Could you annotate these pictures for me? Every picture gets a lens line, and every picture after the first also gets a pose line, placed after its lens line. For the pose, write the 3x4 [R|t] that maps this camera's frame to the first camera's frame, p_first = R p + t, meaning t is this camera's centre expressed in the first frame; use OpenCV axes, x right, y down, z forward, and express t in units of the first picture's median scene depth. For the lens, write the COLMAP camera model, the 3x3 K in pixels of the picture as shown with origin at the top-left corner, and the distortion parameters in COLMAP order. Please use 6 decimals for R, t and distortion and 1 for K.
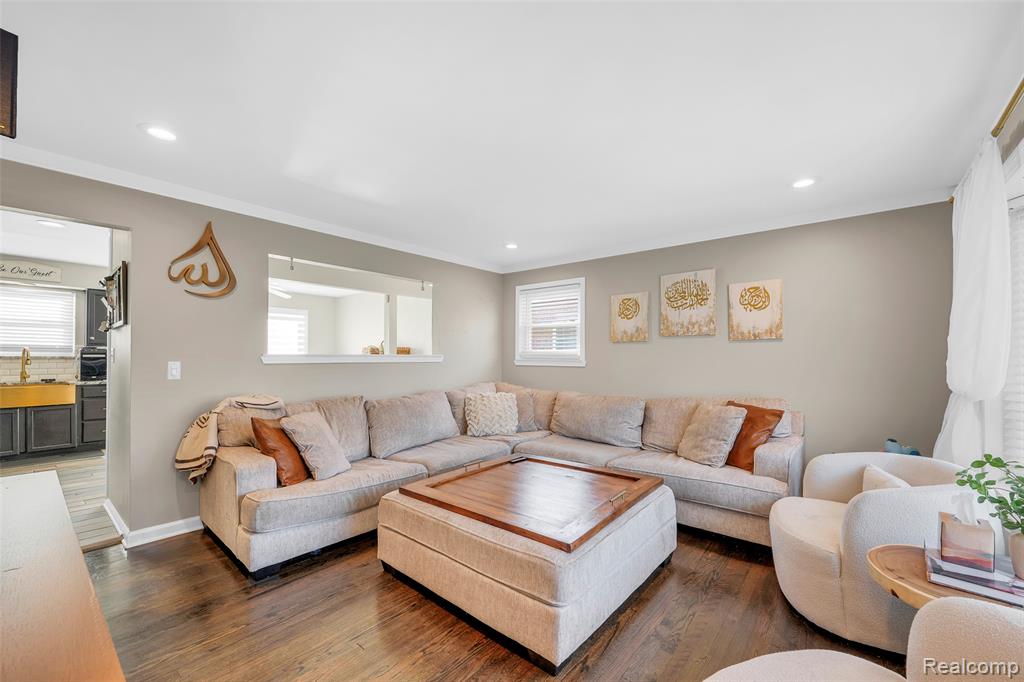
lens RADIAL K [[412.5, 0, 515.8], [0, 412.5, 356.6], [0, 0, 1]] dist [-0.001767, -0.000127]
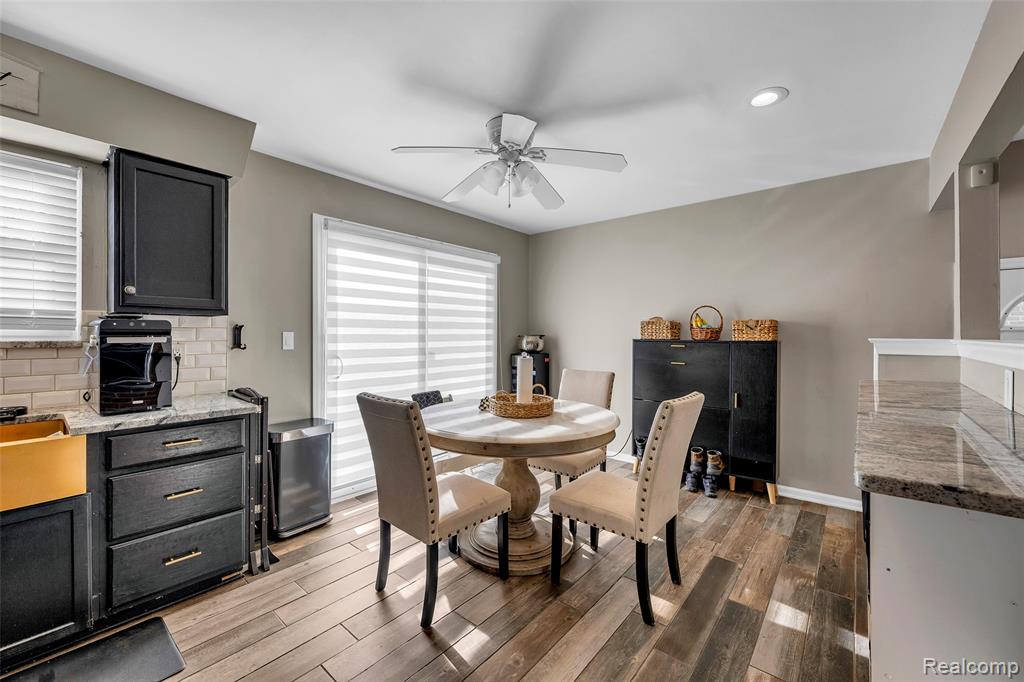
lens RADIAL K [[413.8, 0, 513.3], [0, 413.8, 342.7], [0, 0, 1]] dist [-0.000256, 0.000240]
pose [[0.999961, -0.000799, -0.008784, -0.225008], [0.000892, 0.999944, 0.010550, -0.000961], [0.008775, -0.010557, 0.999906, 0.208989]]
